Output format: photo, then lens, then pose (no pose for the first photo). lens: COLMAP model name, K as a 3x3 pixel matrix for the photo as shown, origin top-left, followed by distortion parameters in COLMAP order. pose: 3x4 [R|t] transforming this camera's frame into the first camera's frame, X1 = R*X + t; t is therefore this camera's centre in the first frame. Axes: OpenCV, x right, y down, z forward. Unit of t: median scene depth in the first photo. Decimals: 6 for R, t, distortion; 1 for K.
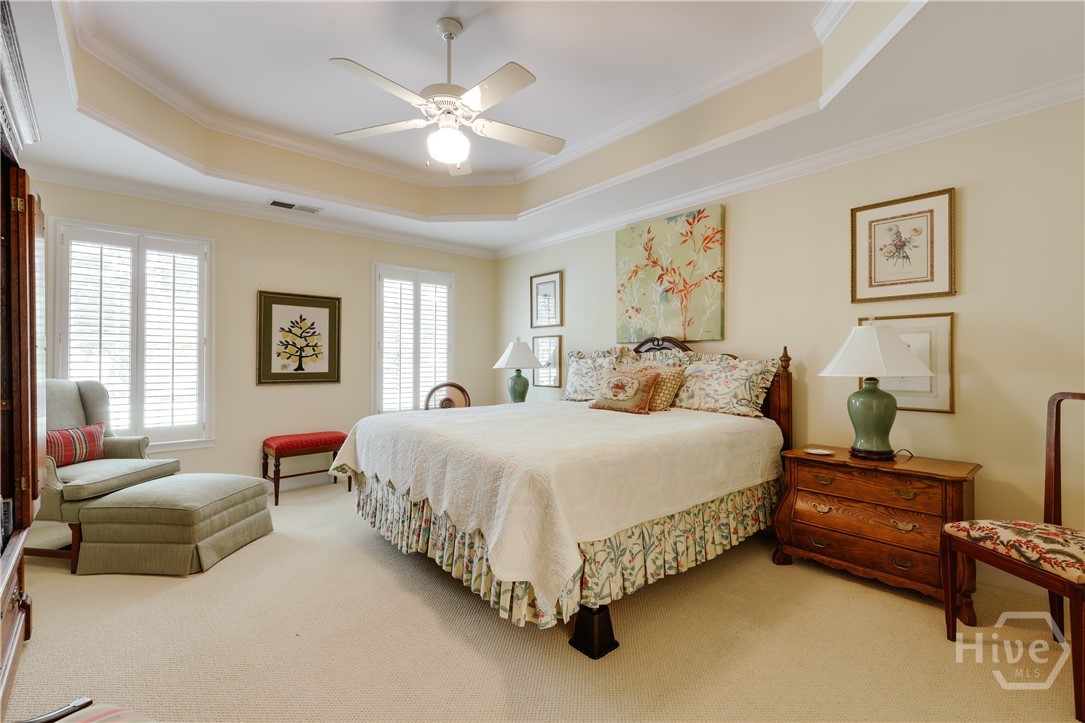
lens RADIAL K [[480.7, 0, 542.5], [0, 480.7, 361.5], [0, 0, 1]] dist [0.001207, 0.000024]
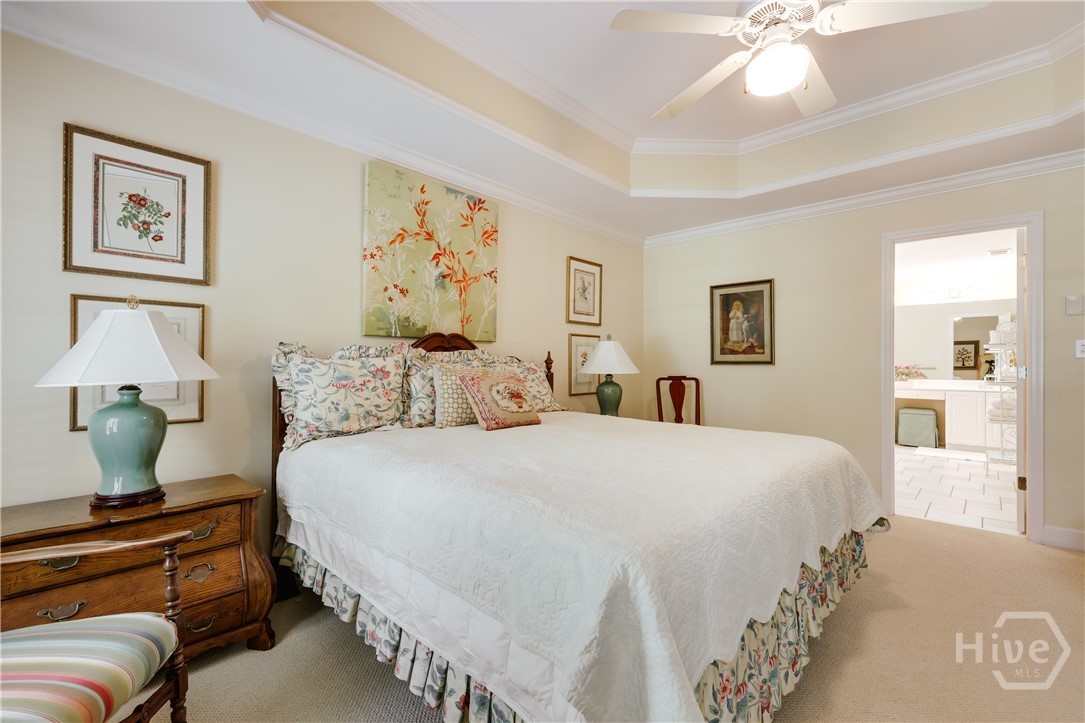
lens RADIAL K [[480.7, 0, 542.5], [0, 480.7, 361.5], [0, 0, 1]] dist [0.001207, 0.000024]
pose [[-0.114298, 0.015705, 0.993322, -0.558183], [0.008926, 0.999851, -0.014781, 0.009097], [-0.993406, 0.007177, -0.114421, 0.930896]]
